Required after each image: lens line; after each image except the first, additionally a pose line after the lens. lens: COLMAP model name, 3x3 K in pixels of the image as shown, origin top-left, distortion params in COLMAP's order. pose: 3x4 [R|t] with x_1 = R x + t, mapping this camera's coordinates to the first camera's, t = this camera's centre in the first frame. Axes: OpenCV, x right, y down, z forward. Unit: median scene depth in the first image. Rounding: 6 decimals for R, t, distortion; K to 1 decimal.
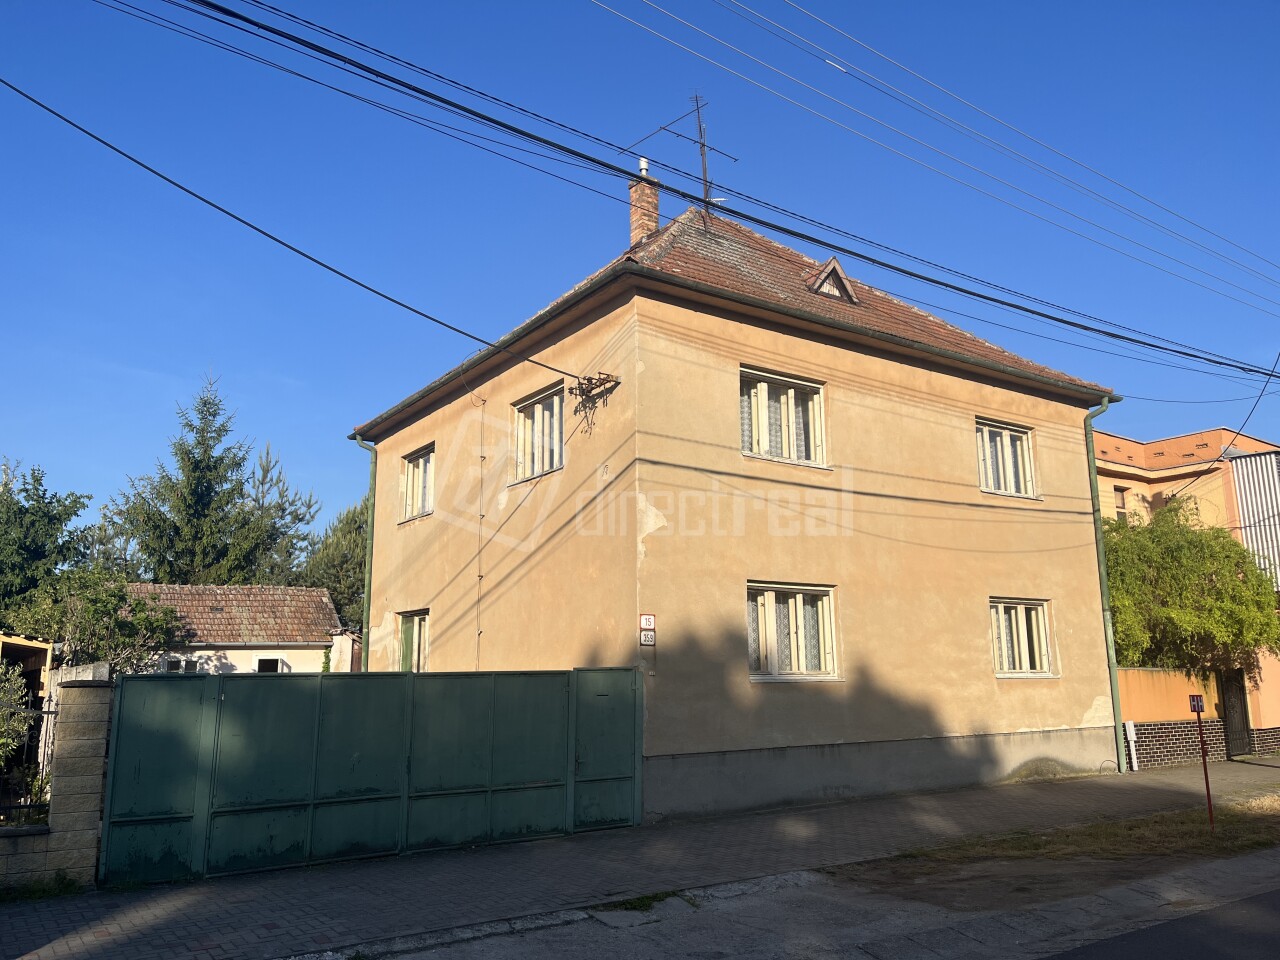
lens RADIAL K [[970.4, 0, 640.8], [0, 970.4, 494.7], [0, 0, 1]] dist [0.012926, -0.004482]
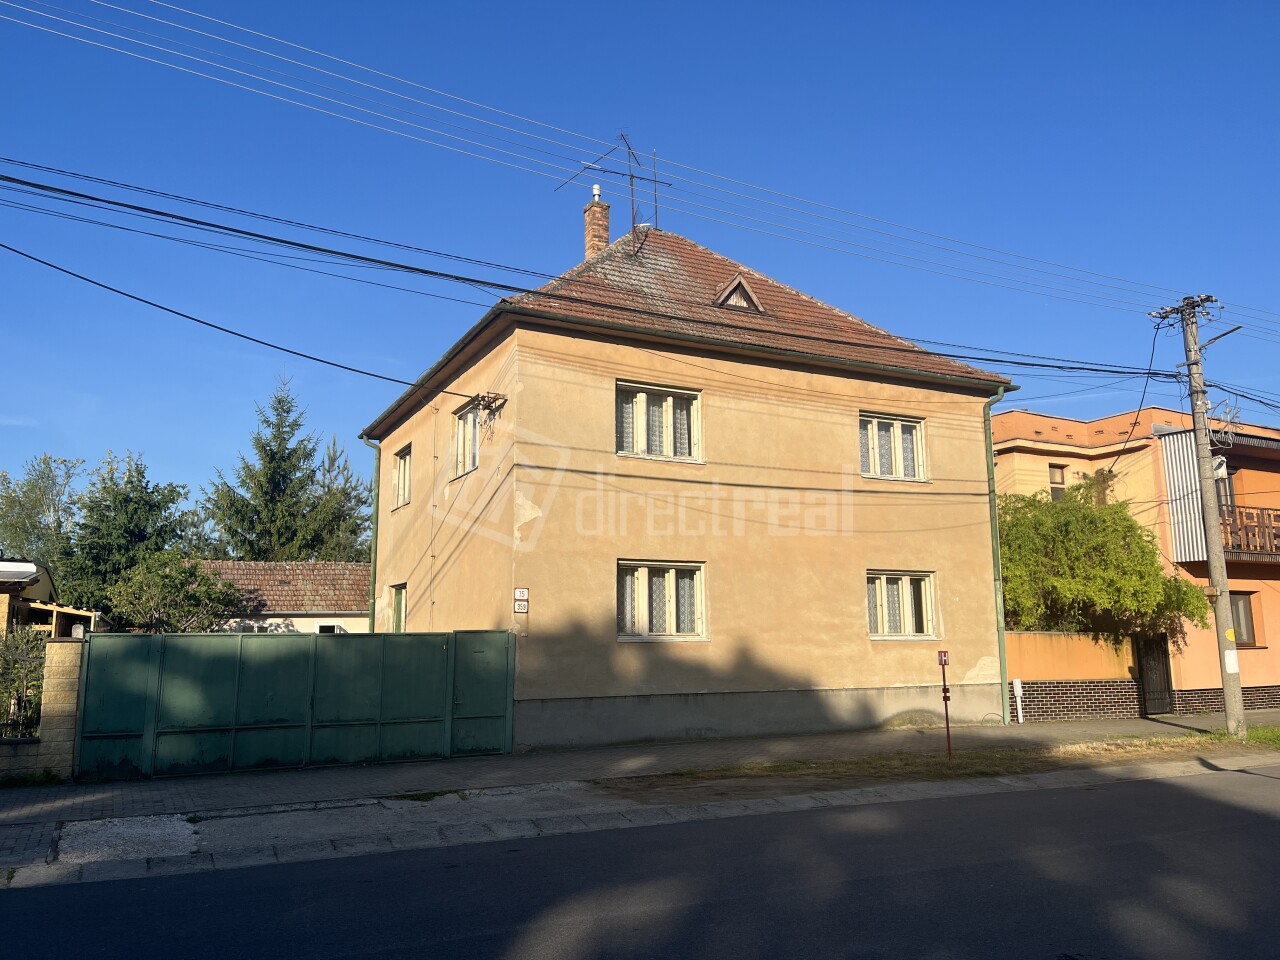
lens RADIAL K [[968.0, 0, 647.2], [0, 968.0, 496.6], [0, 0, 1]] dist [0.019217, -0.012783]
pose [[0.992481, -0.017093, -0.121198, 0.236512], [0.021192, 0.999243, 0.032610, -0.023000], [0.120549, -0.034933, 0.992093, -0.157058]]
